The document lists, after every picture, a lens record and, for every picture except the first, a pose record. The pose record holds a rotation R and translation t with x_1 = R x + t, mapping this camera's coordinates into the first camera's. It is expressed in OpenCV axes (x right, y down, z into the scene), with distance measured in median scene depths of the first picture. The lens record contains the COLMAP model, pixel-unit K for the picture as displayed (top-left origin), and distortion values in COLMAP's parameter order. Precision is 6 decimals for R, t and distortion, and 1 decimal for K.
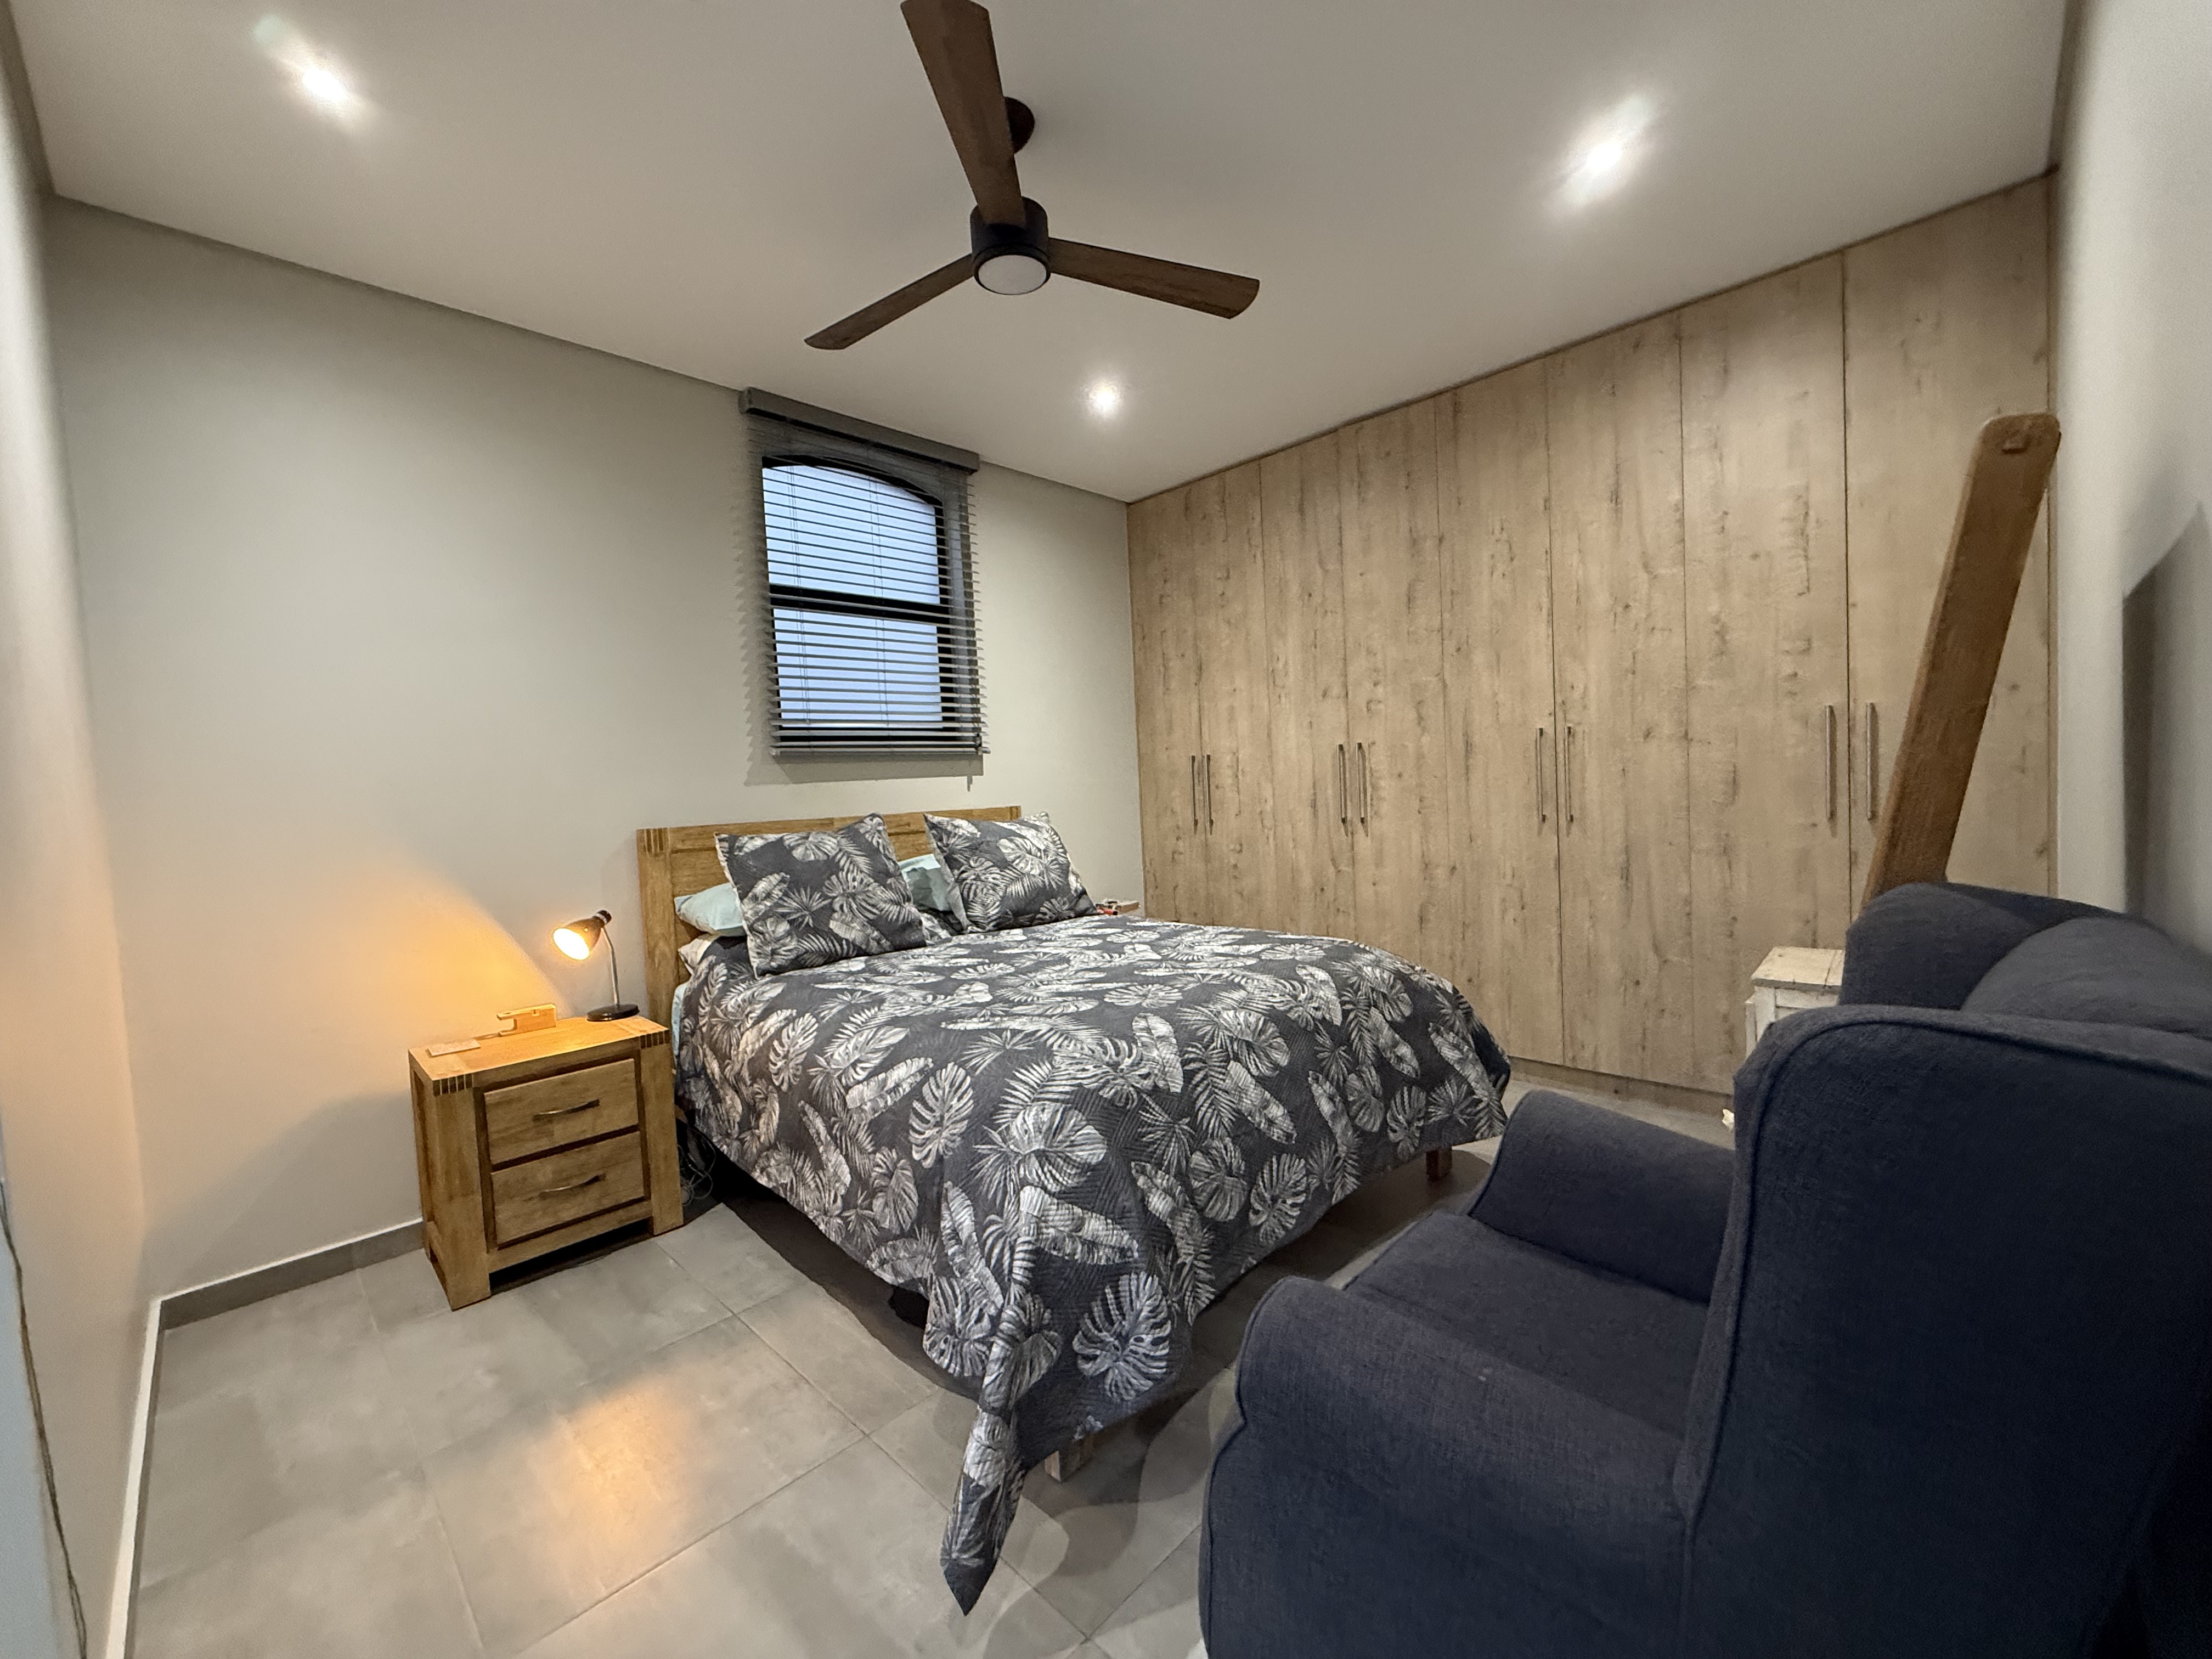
lens RADIAL K [[879.6, 0, 1097.8], [0, 879.6, 826.4], [0, 0, 1]] dist [0.001654, -0.000938]
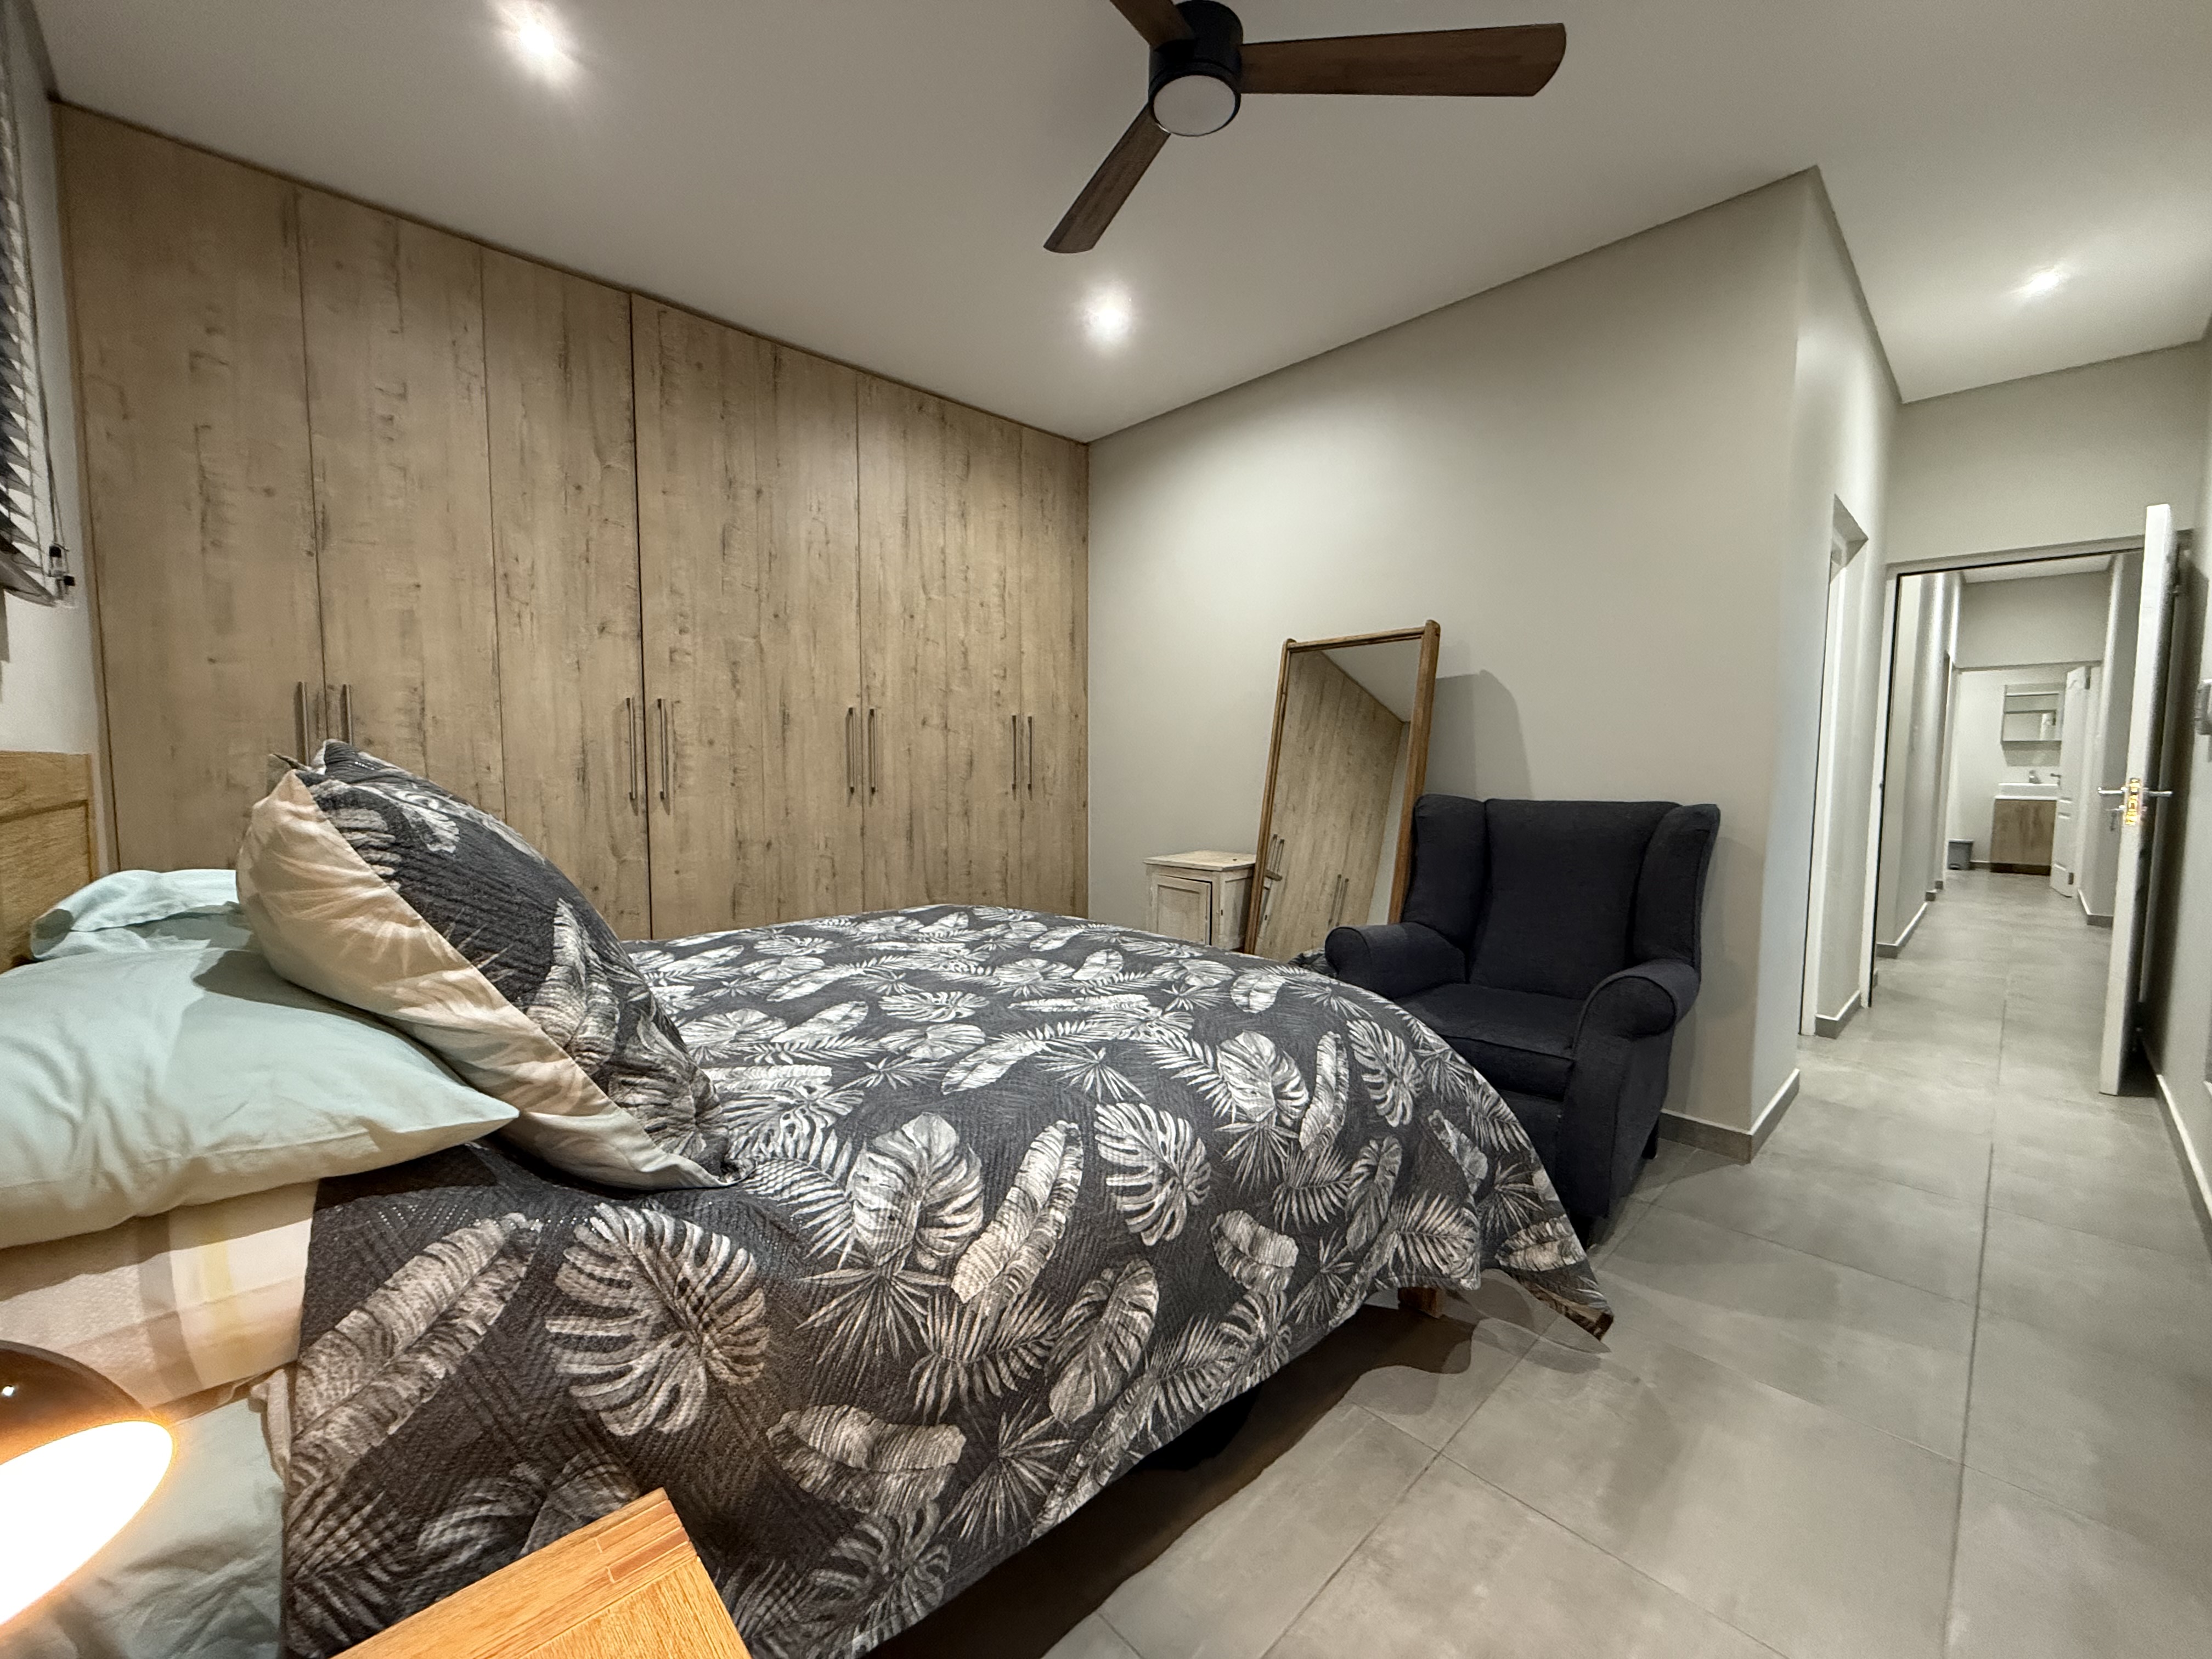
lens RADIAL K [[879.6, 0, 1090.5], [0, 879.6, 833.9], [0, 0, 1]] dist [0.001654, -0.000938]
pose [[0.041587, -0.032687, 0.998600, -0.581467], [0.038961, 0.998758, 0.031070, 0.022593], [-0.998375, 0.037614, 0.042809, 0.666213]]
